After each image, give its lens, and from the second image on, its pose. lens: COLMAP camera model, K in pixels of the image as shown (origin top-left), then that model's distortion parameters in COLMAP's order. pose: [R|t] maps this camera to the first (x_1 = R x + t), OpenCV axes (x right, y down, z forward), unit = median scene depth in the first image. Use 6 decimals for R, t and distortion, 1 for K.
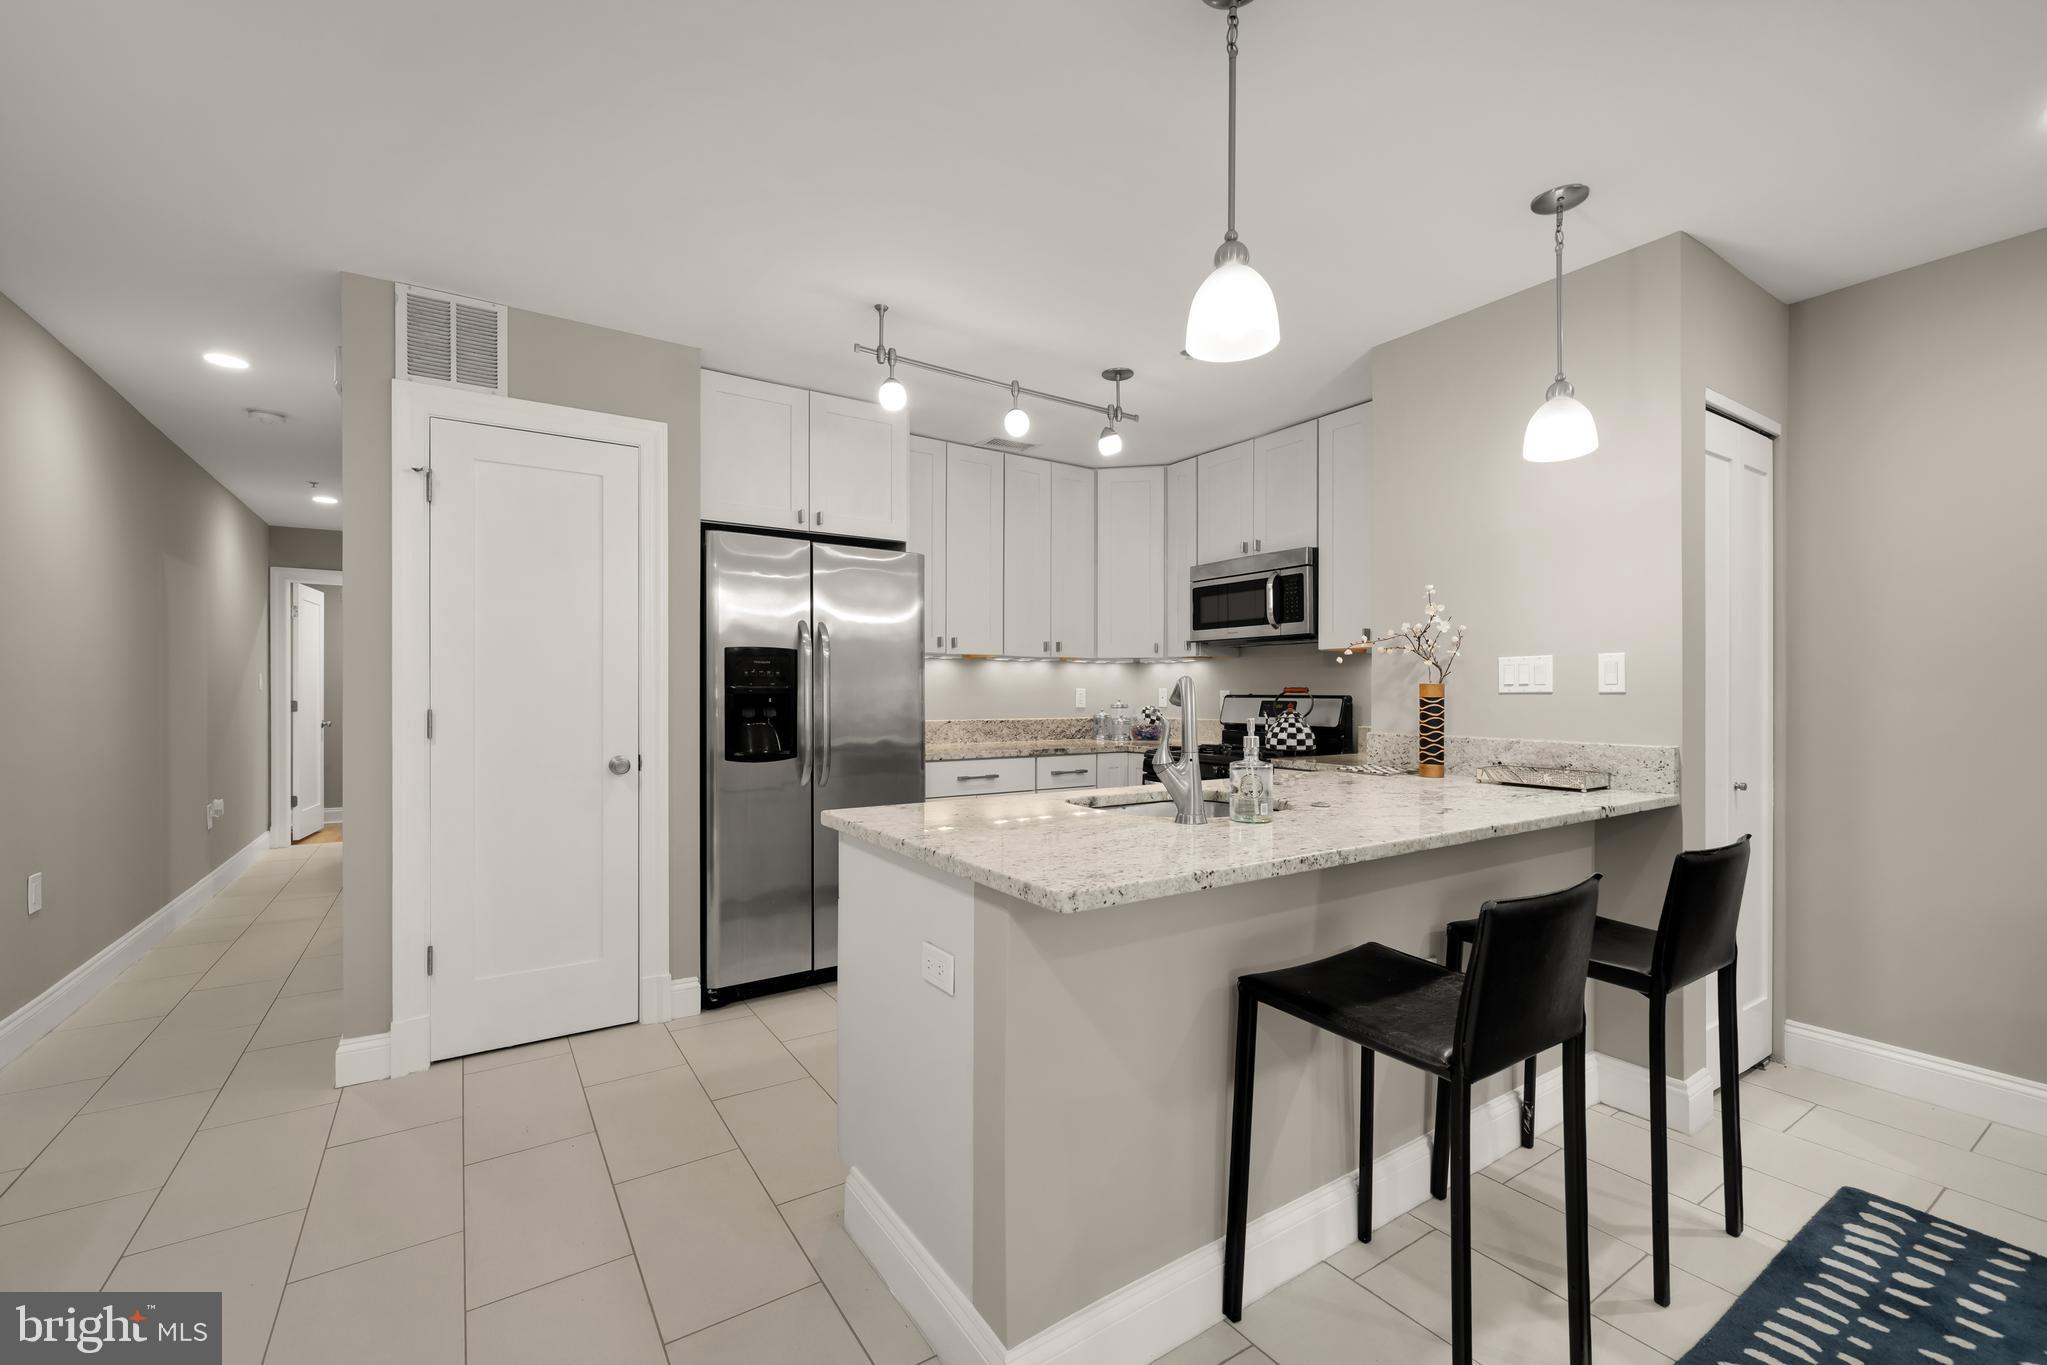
lens RADIAL K [[852.3, 0, 1020.5], [0, 852.3, 690.4], [0, 0, 1]] dist [-0.000466, 0.000356]
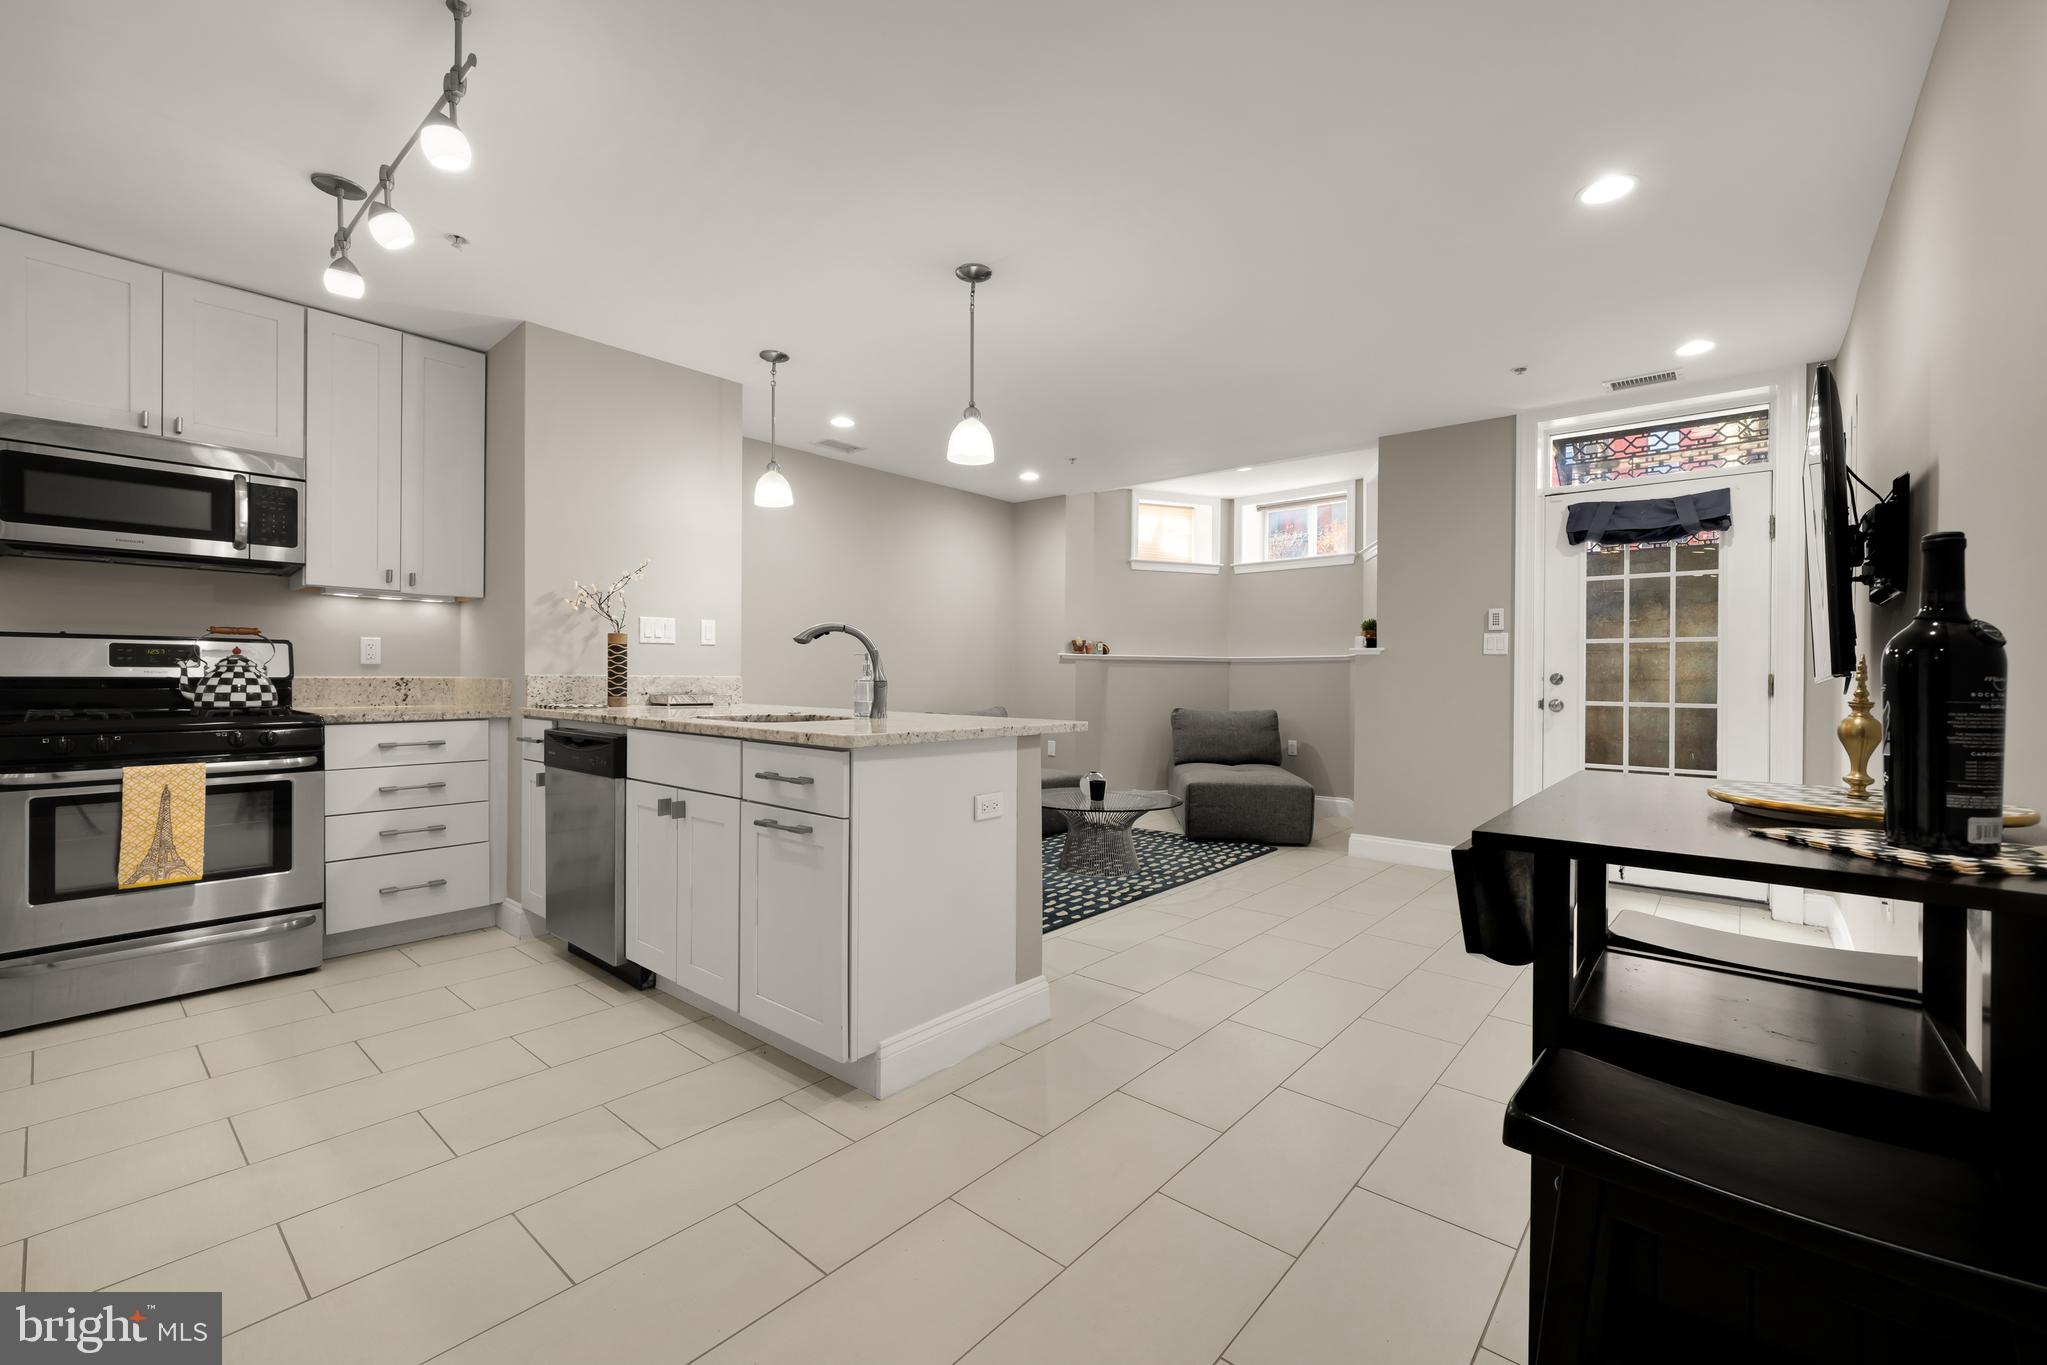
lens RADIAL K [[852.5, 0, 1022.6], [0, 852.5, 677.3], [0, 0, 1]] dist [-0.001036, 0.002583]
pose [[-0.272730, -0.005218, 0.962076, -0.649790], [-0.010099, 0.999946, 0.002561, 0.034487], [-0.962038, -0.009018, -0.272768, 0.551546]]
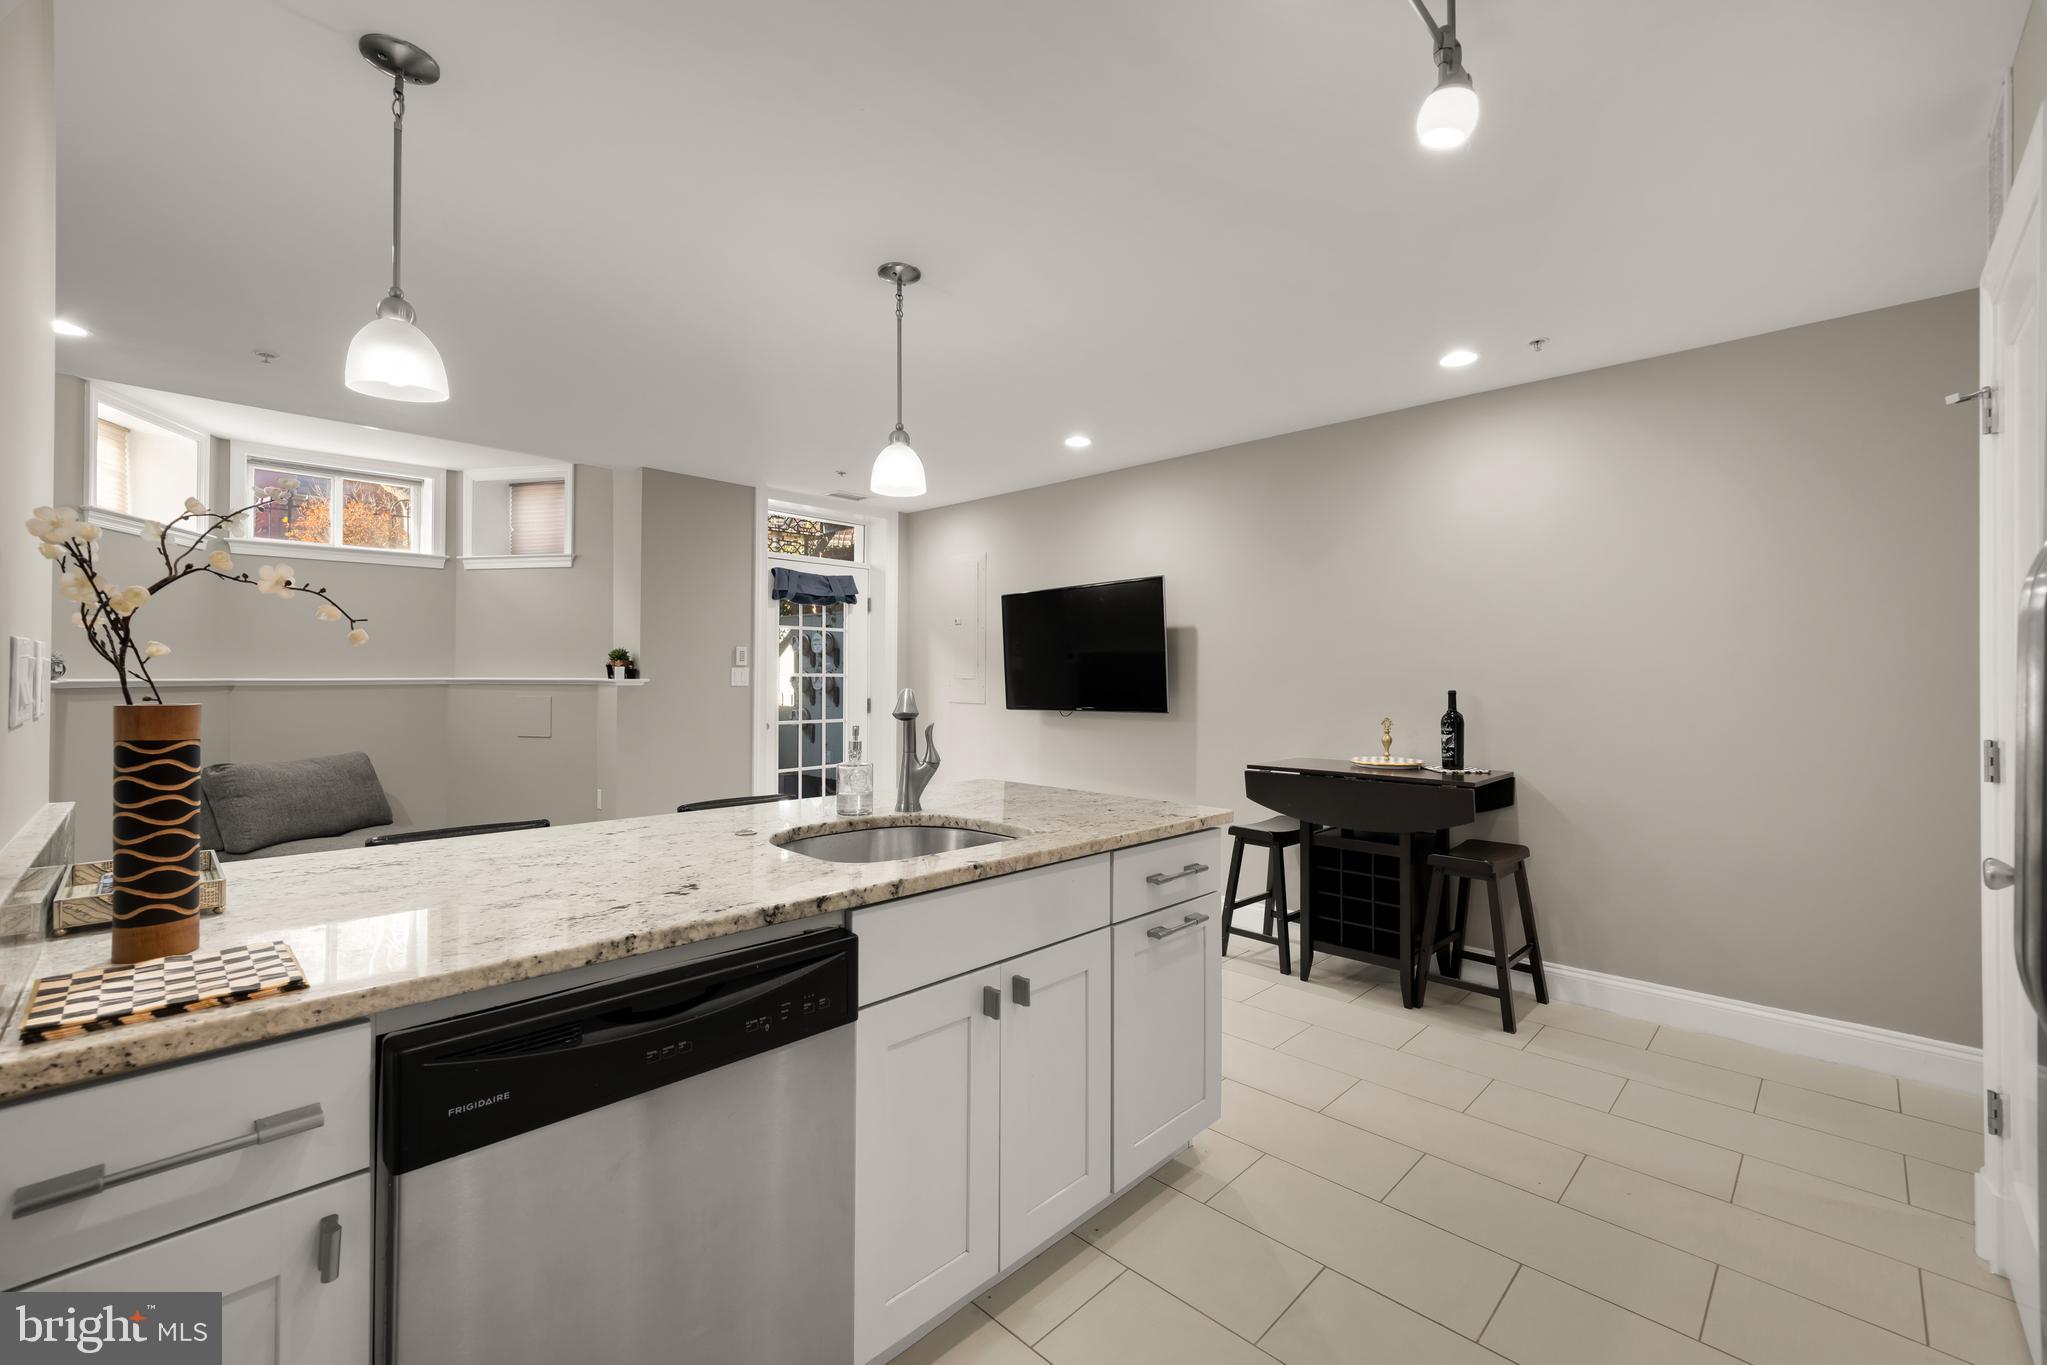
lens RADIAL K [[846.9, 0, 1023.9], [0, 846.9, 669.4], [0, 0, 1]] dist [-0.000475, 0.000332]
pose [[-0.977992, -0.007457, -0.208510, 0.136757], [-0.005389, 0.999930, -0.010486, -0.015558], [0.208574, -0.009131, -0.977964, 1.040147]]
